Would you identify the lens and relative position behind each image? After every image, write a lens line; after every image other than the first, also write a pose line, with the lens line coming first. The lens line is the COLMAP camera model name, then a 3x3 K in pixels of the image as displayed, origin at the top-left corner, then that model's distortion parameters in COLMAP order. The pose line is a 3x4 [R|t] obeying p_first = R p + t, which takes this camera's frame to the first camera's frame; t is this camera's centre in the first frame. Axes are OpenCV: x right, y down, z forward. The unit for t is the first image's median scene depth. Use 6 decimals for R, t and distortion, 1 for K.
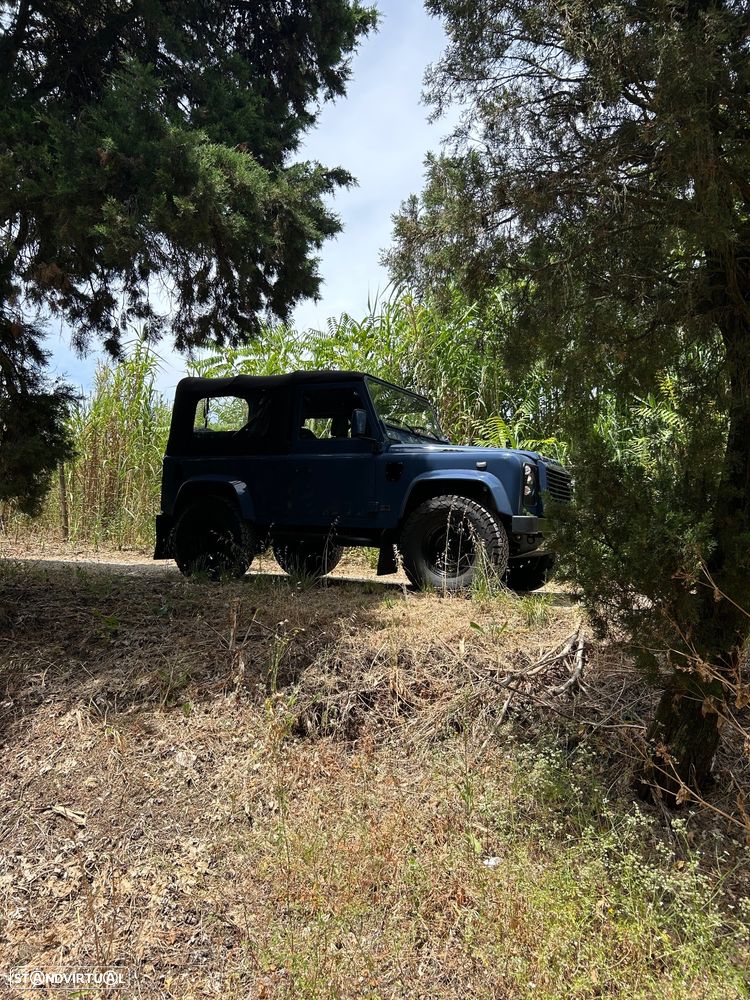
lens RADIAL K [[754.8, 0, 375.0], [0, 754.8, 500.0], [0, 0, 1]] dist [0.024350, -0.011997]
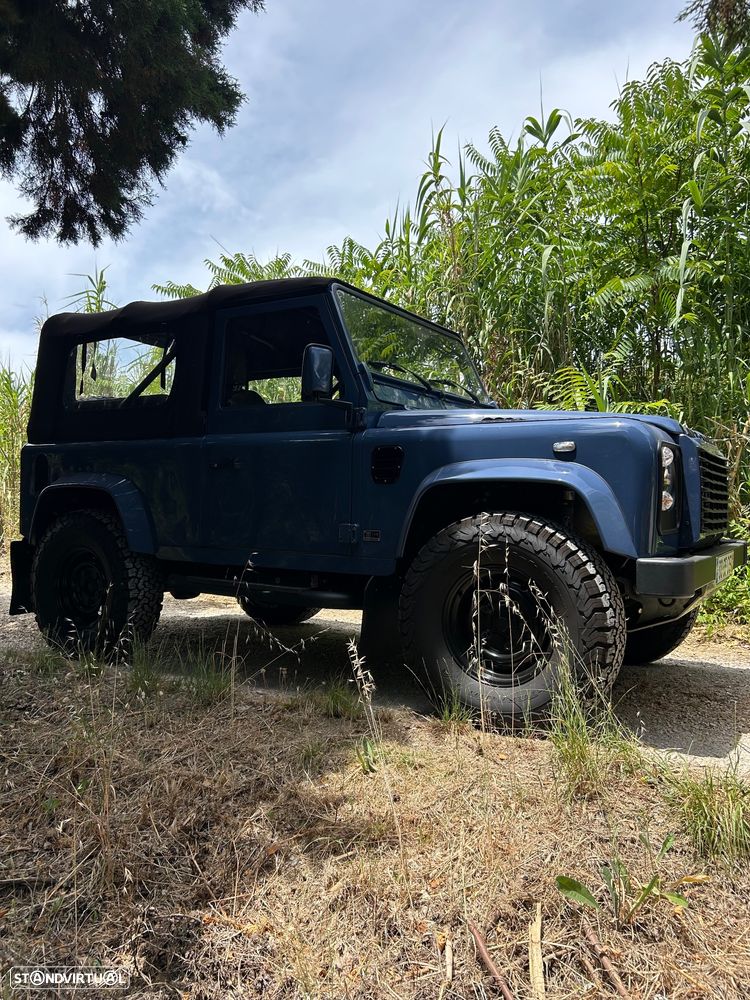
lens RADIAL K [[754.8, 0, 375.0], [0, 754.8, 500.0], [0, 0, 1]] dist [0.024350, -0.011997]
pose [[0.997289, -0.023322, -0.069795, 0.049700], [0.025549, 0.999187, 0.031192, -0.028219], [0.069011, -0.032891, 0.997074, 0.464780]]
